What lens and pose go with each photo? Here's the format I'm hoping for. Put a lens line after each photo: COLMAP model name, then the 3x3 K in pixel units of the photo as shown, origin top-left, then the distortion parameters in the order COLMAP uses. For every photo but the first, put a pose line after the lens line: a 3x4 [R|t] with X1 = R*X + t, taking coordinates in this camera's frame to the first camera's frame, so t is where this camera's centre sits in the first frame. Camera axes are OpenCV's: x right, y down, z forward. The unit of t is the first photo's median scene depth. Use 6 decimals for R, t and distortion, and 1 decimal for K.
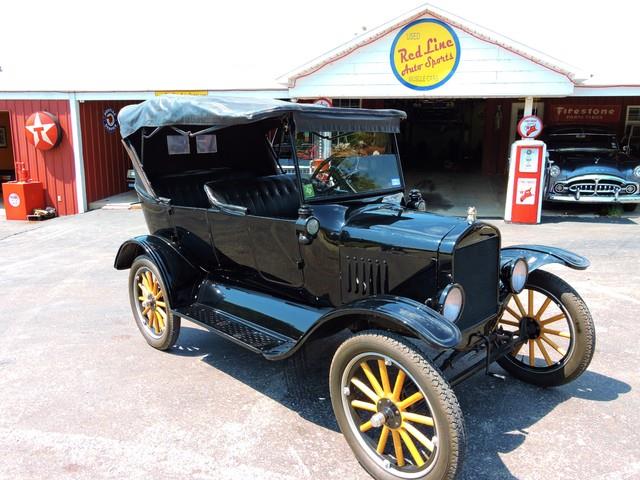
lens RADIAL K [[517.2, 0, 322.3], [0, 517.2, 239.4], [0, 0, 1]] dist [0.011535, -0.007712]
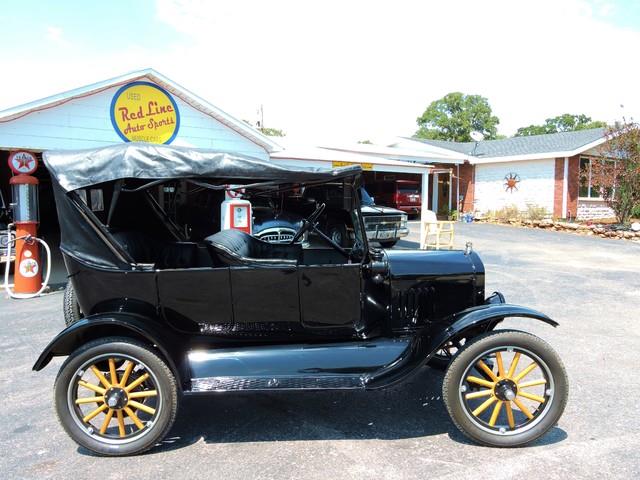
lens RADIAL K [[517.2, 0, 322.1], [0, 517.2, 241.4], [0, 0, 1]] dist [0.011535, -0.007712]
pose [[0.678551, -0.056114, 0.732407, -0.326362], [0.139114, 0.988850, -0.053124, -0.013374], [-0.721260, 0.137936, 0.678791, 0.100642]]
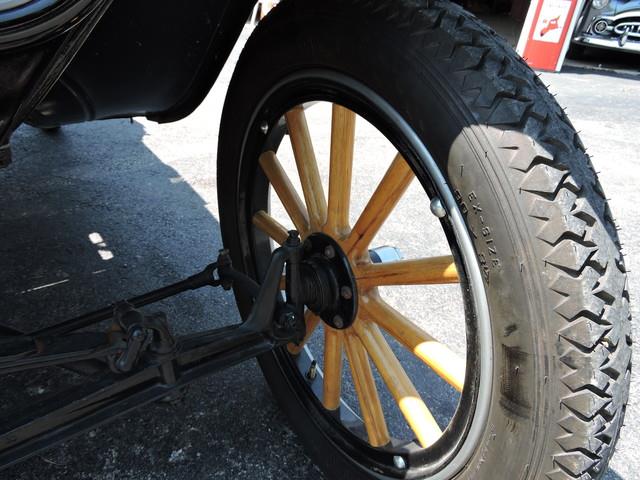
lens RADIAL K [[458.3, 0, 324.3], [0, 458.3, 238.3], [0, 0, 1]] dist [-0.003508, 0.002166]
pose [[0.990608, 0.131566, -0.037238, 0.155929], [-0.114562, 0.947276, 0.299238, 0.035541], [0.074645, -0.292161, 0.953452, 0.312869]]
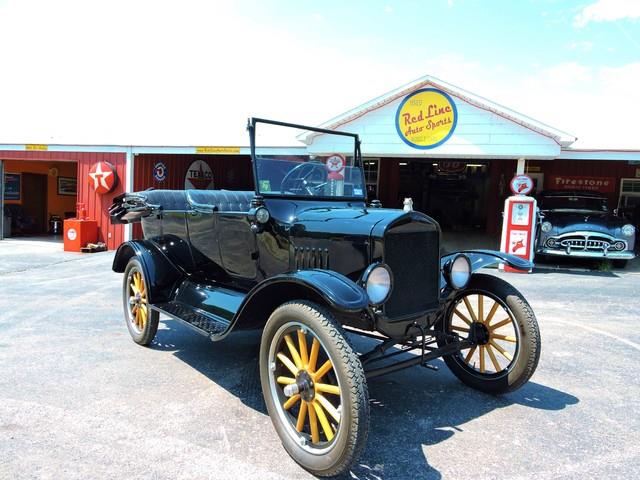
lens RADIAL K [[458.3, 0, 321.7], [0, 458.3, 238.7], [0, 0, 1]] dist [-0.003508, 0.002166]
pose [[0.996069, 0.046329, -0.075497, 0.058651], [-0.055815, 0.990096, -0.128818, 0.046276], [0.068782, 0.132526, 0.988790, 0.026812]]
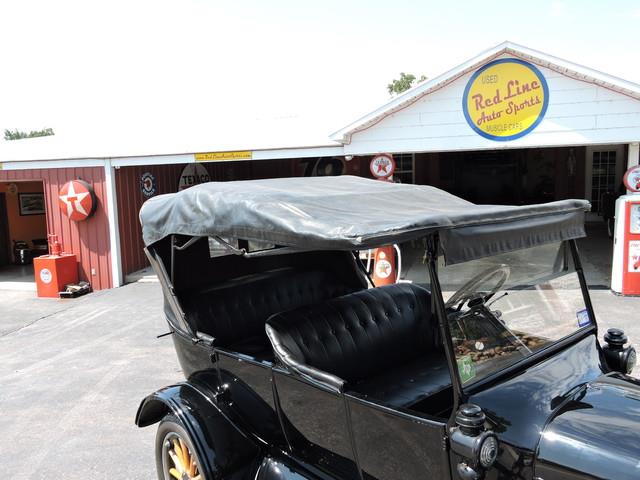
lens RADIAL K [[517.2, 0, 321.8], [0, 517.2, 239.8], [0, 0, 1]] dist [0.011535, -0.007712]
pose [[0.996742, -0.032081, -0.074007, -0.045922], [0.025815, 0.996121, -0.084123, -0.064885], [0.076418, 0.081938, 0.993703, 0.153190]]
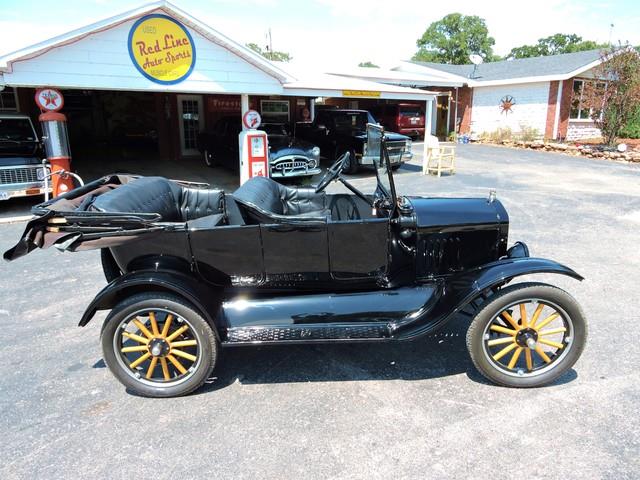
lens RADIAL K [[458.3, 0, 322.4], [0, 458.3, 239.9], [0, 0, 1]] dist [-0.003508, 0.002166]
pose [[0.683955, -0.192402, 0.703695, -0.305223], [0.149989, 0.981074, 0.122460, -0.047787], [-0.713938, 0.021790, 0.699869, 0.139531]]
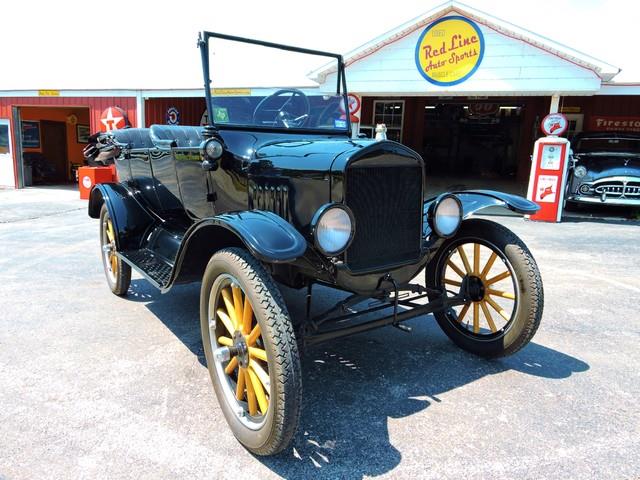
lens RADIAL K [[458.3, 0, 322.3], [0, 458.3, 238.4], [0, 0, 1]] dist [-0.003508, 0.002166]
pose [[0.988982, 0.059666, -0.135477, 0.095472], [-0.062557, 0.997894, -0.017178, 0.044775], [0.134166, 0.025464, 0.990632, 0.078645]]
